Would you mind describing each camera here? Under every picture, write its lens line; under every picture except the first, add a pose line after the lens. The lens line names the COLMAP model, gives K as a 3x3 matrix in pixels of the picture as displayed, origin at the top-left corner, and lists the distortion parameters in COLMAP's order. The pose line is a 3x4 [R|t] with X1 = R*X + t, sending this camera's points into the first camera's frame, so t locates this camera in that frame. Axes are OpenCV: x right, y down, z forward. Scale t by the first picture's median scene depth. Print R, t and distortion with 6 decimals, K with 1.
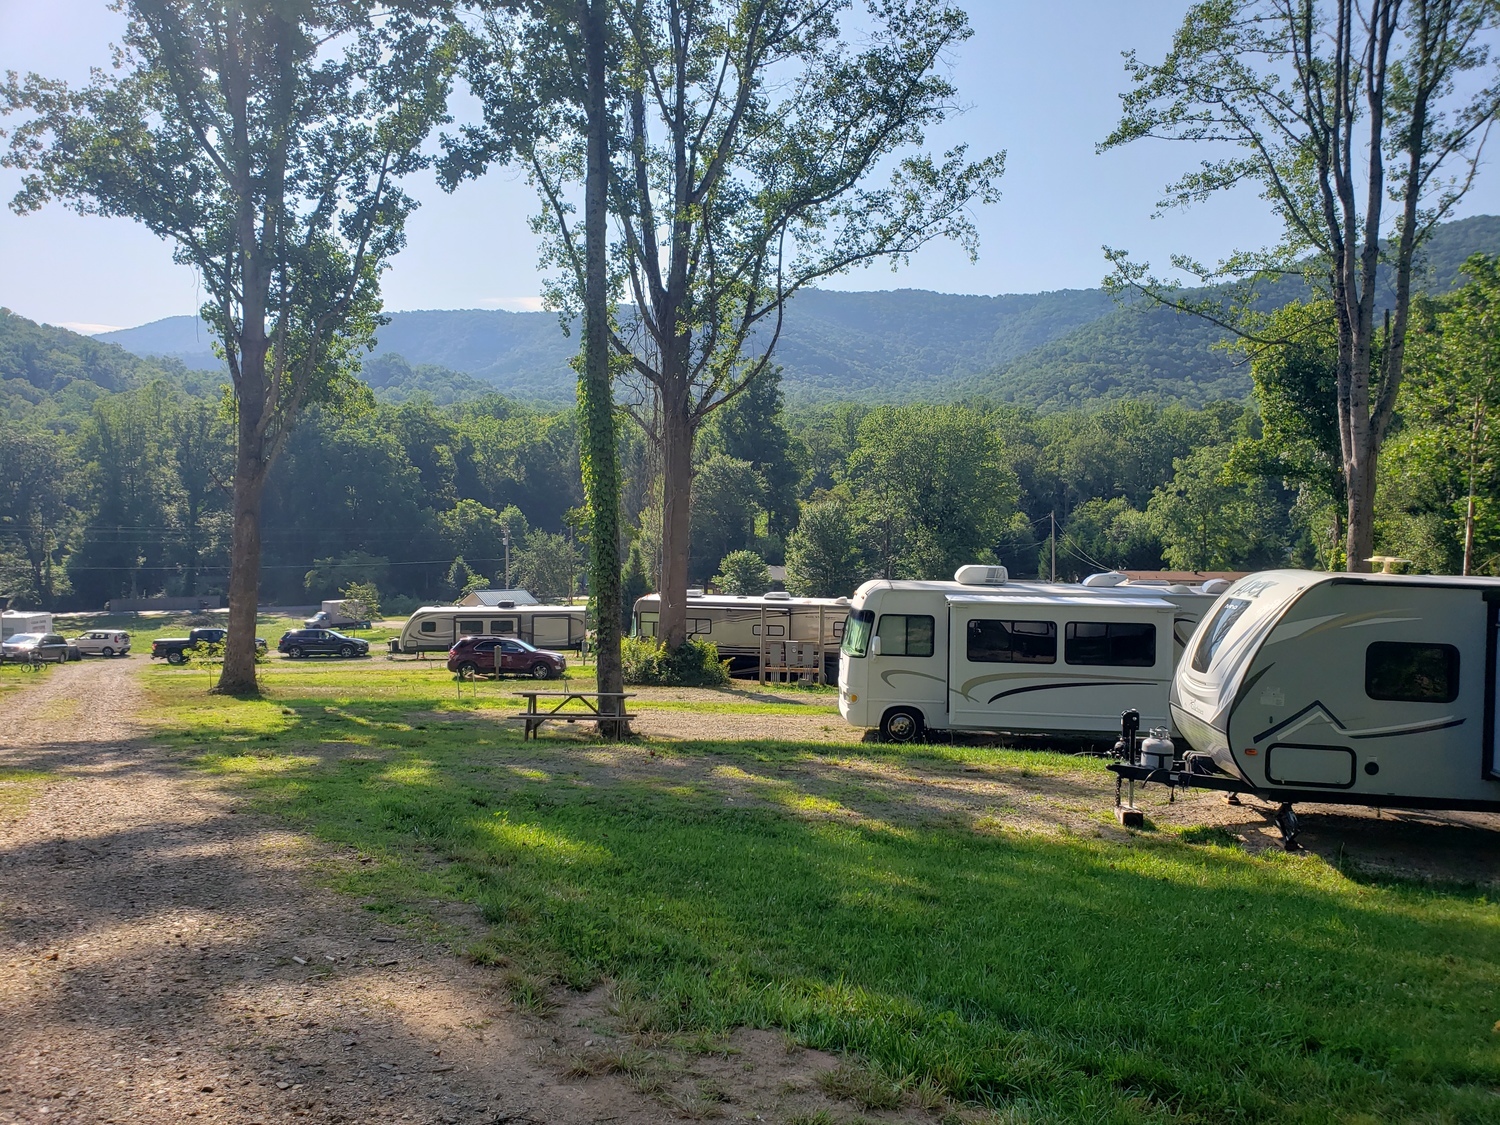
lens RADIAL K [[1137.7, 0, 752.3], [0, 1137.7, 555.8], [0, 0, 1]] dist [0.021975, -0.014130]
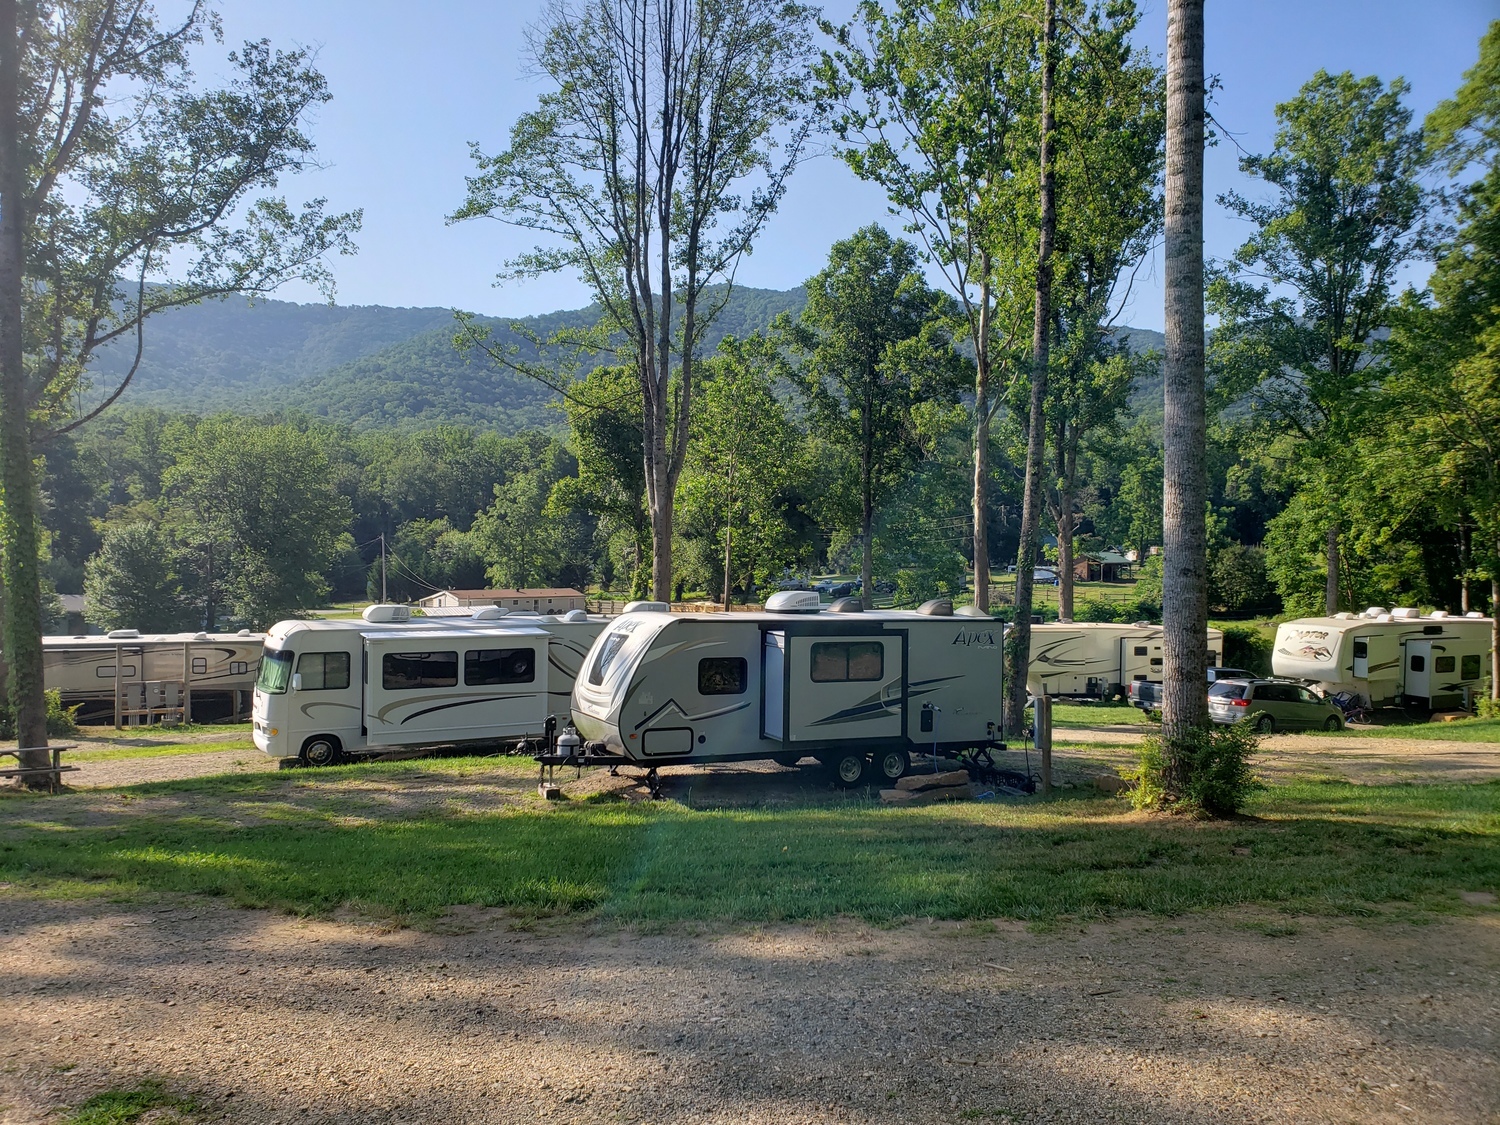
lens RADIAL K [[1137.7, 0, 752.3], [0, 1137.7, 555.8], [0, 0, 1]] dist [0.021975, -0.014130]
pose [[0.833255, -0.010483, 0.552790, -0.072934], [0.018067, 0.999803, -0.008273, -0.014322], [-0.552594, 0.016880, 0.833280, -0.095727]]
